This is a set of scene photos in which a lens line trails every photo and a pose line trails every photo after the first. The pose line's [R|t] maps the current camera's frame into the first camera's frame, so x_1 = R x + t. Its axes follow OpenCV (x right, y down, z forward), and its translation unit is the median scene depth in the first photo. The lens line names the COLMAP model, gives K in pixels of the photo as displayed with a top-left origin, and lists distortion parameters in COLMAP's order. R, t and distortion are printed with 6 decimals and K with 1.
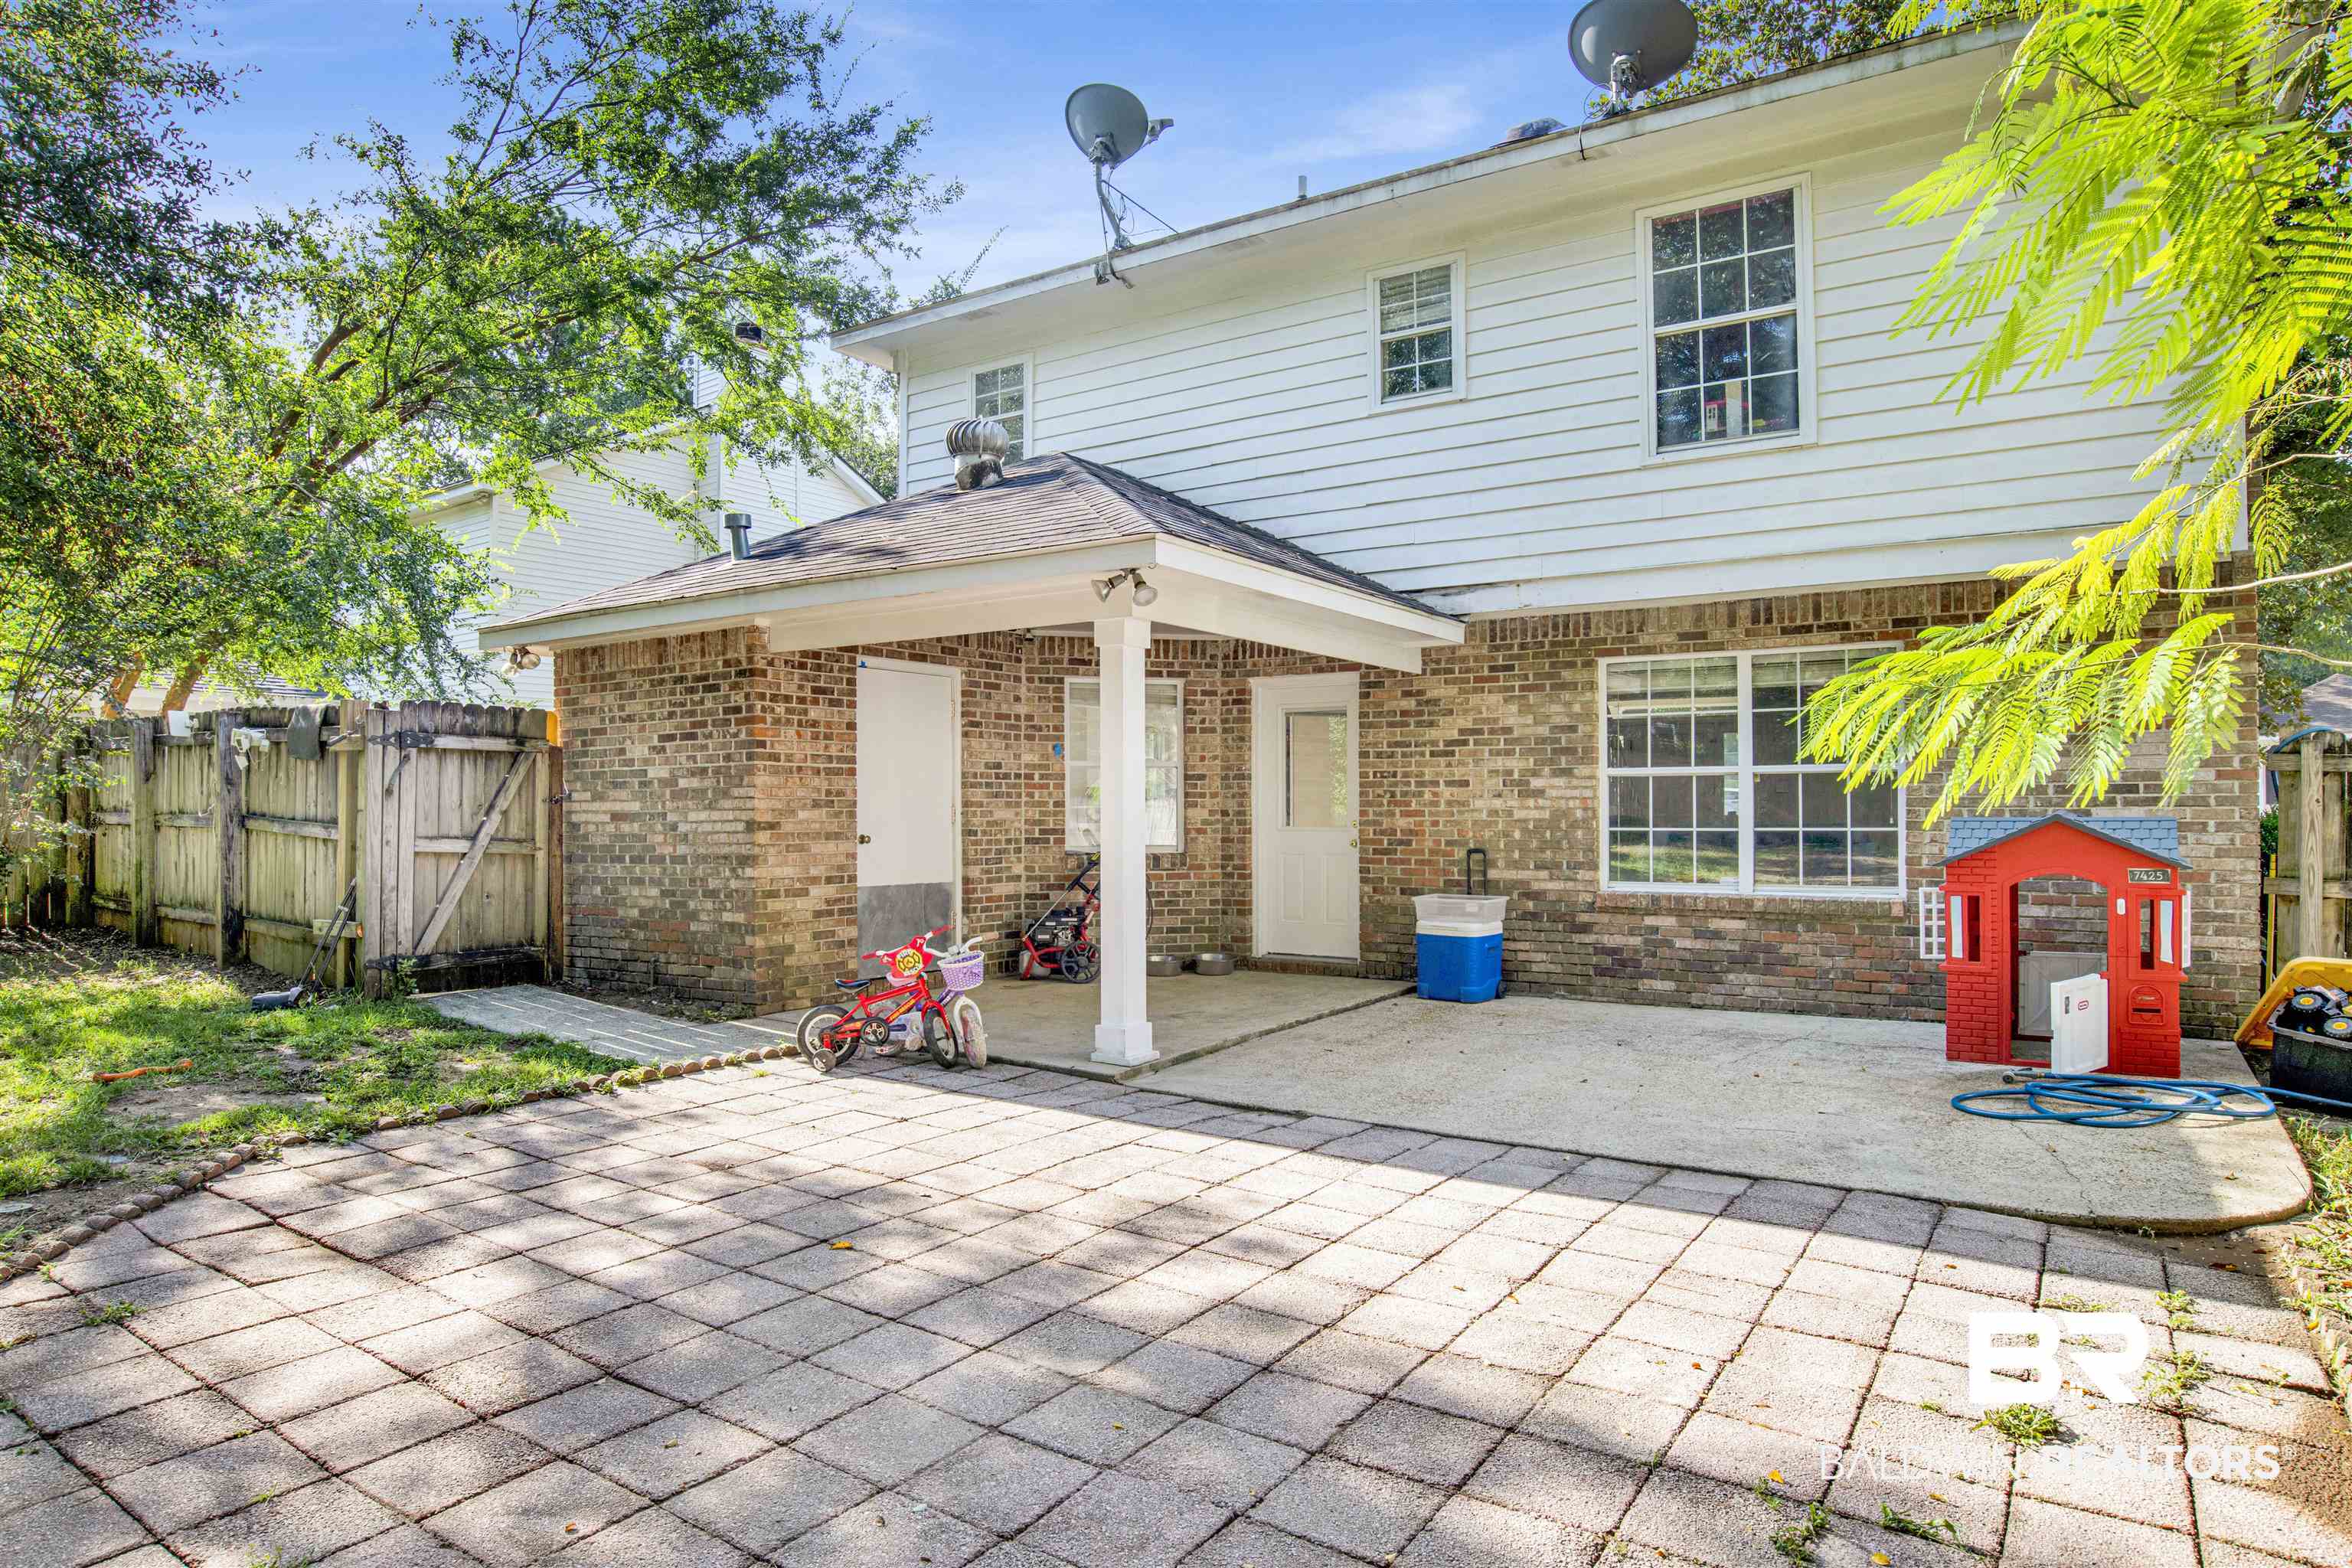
lens RADIAL K [[1379.7, 0, 1175.0], [0, 1379.7, 790.0], [0, 0, 1]] dist [-0.018240, -0.001934]
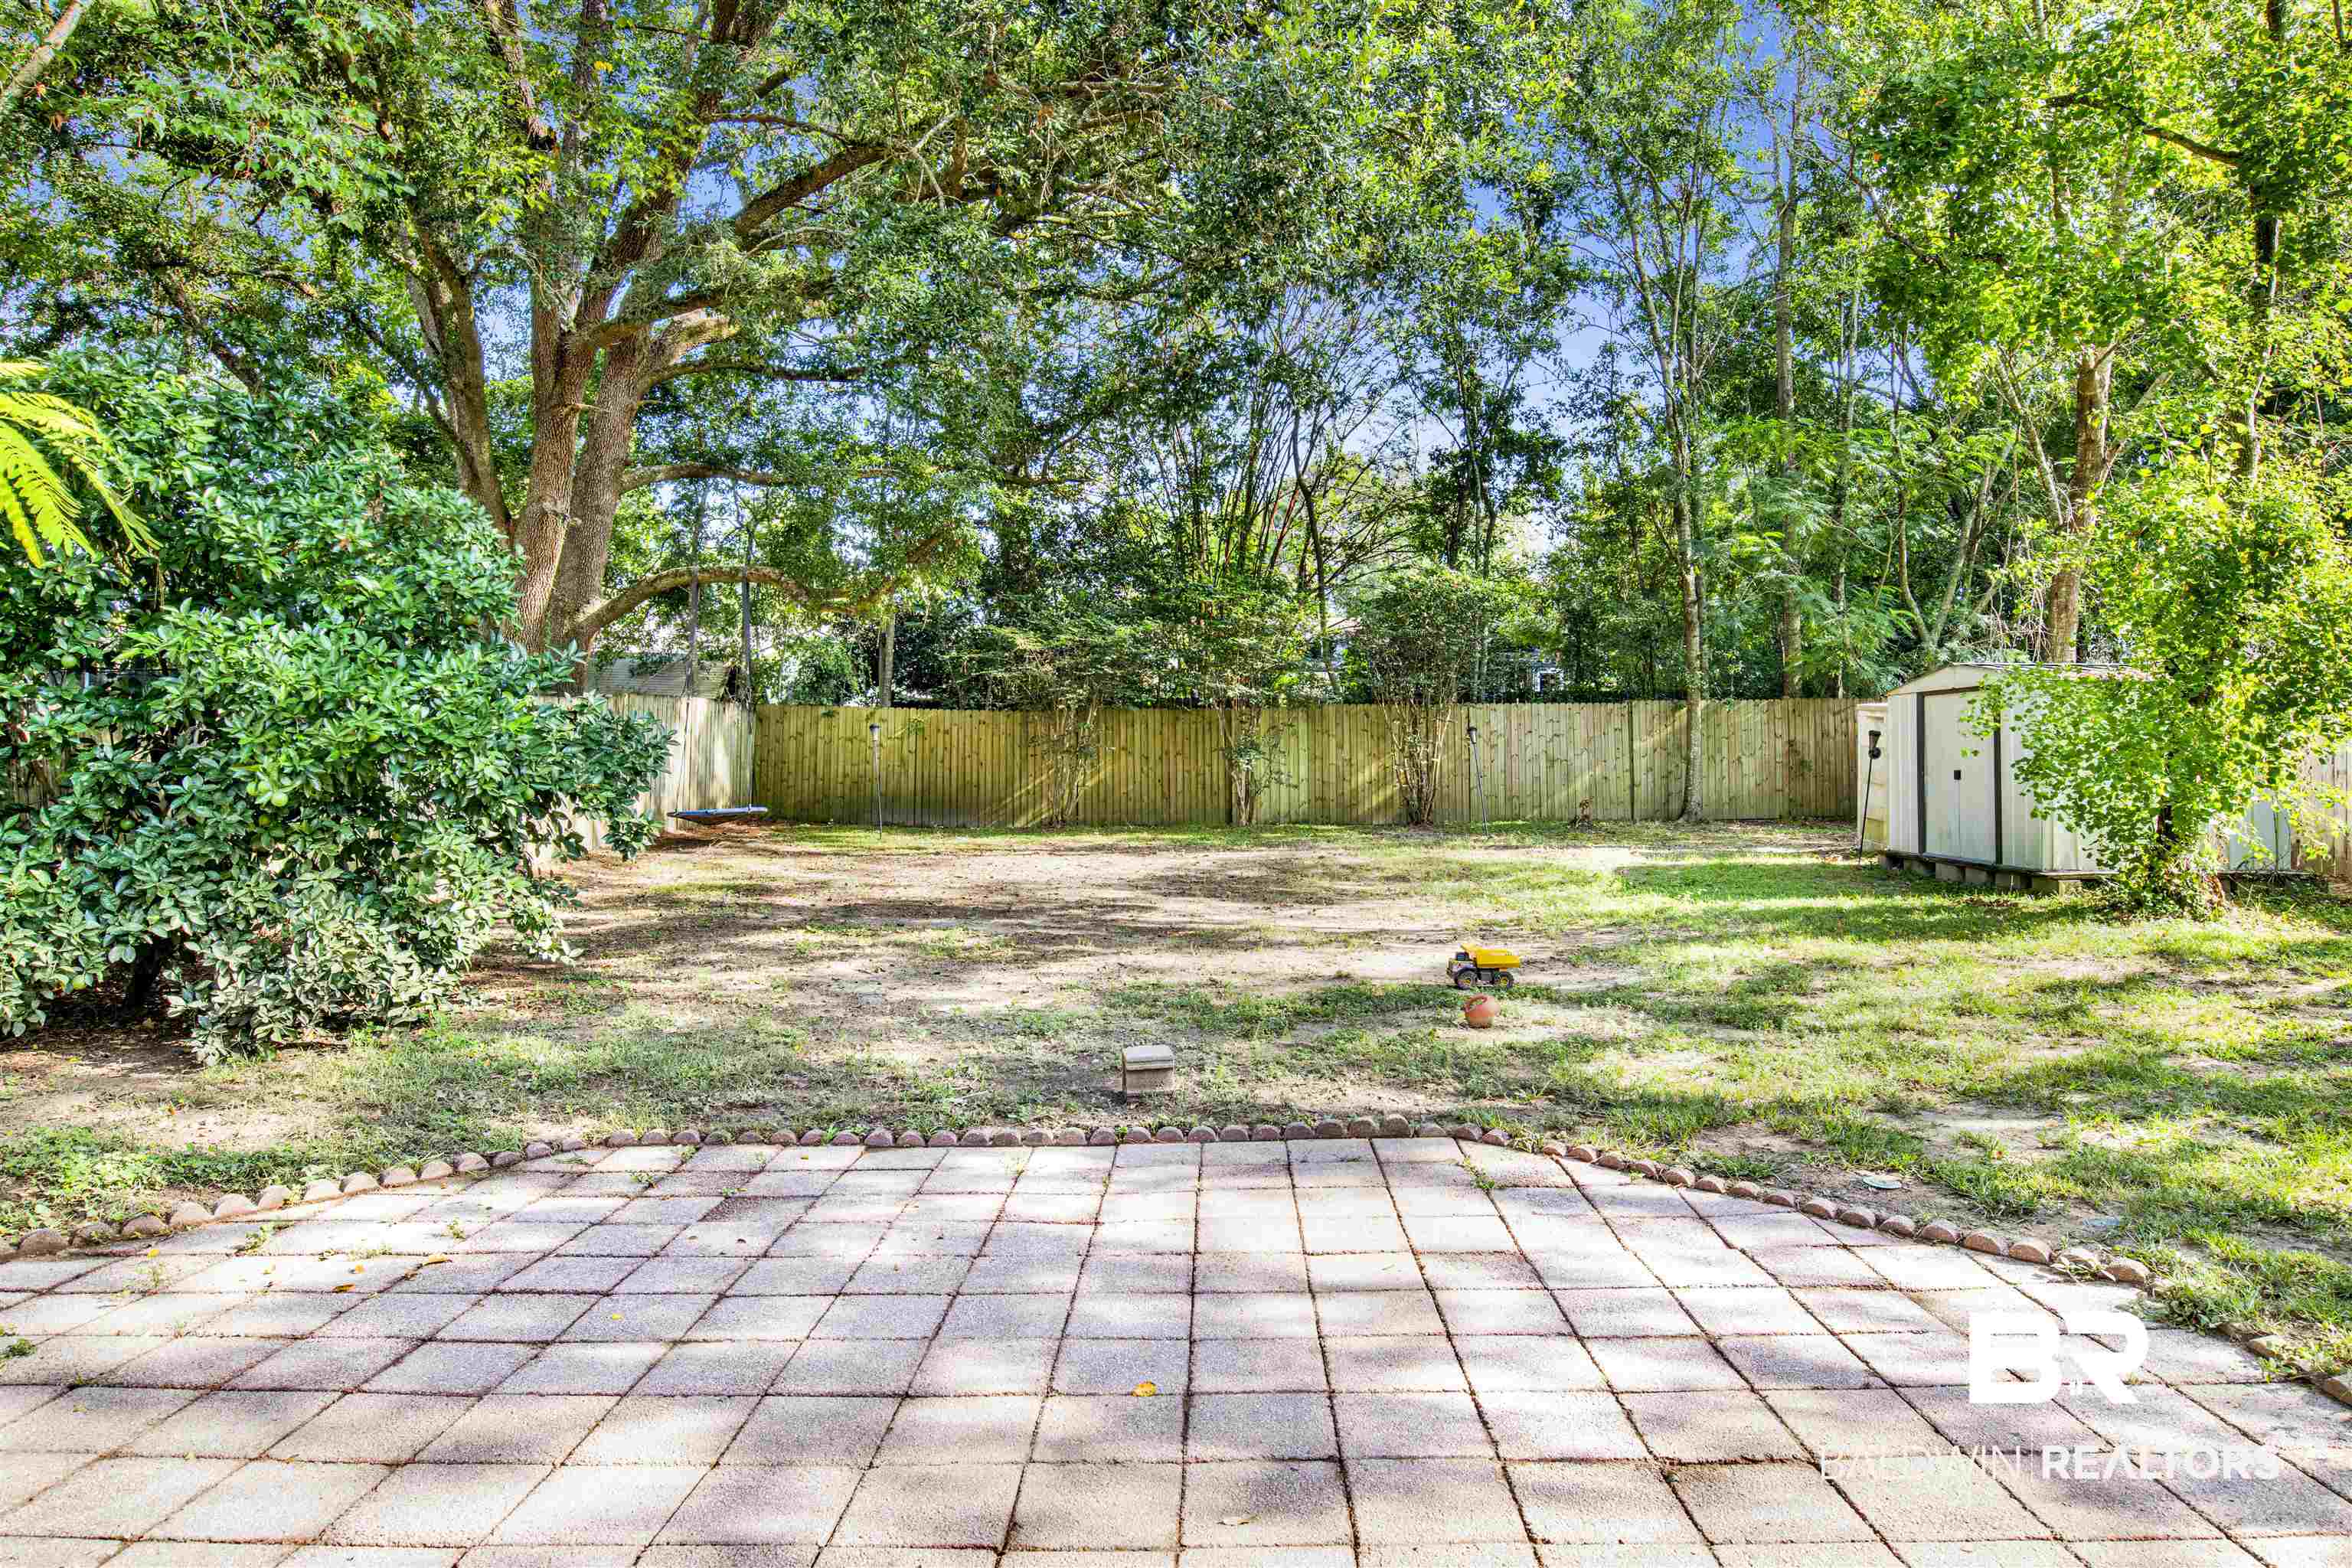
lens RADIAL K [[1379.7, 0, 1177.3], [0, 1379.7, 791.2], [0, 0, 1]] dist [-0.018240, -0.001934]
pose [[-0.851398, 0.012353, -0.524375, 0.087021], [0.028677, 0.999324, -0.023020, 0.025092], [0.523736, -0.034637, -0.851176, 1.283714]]
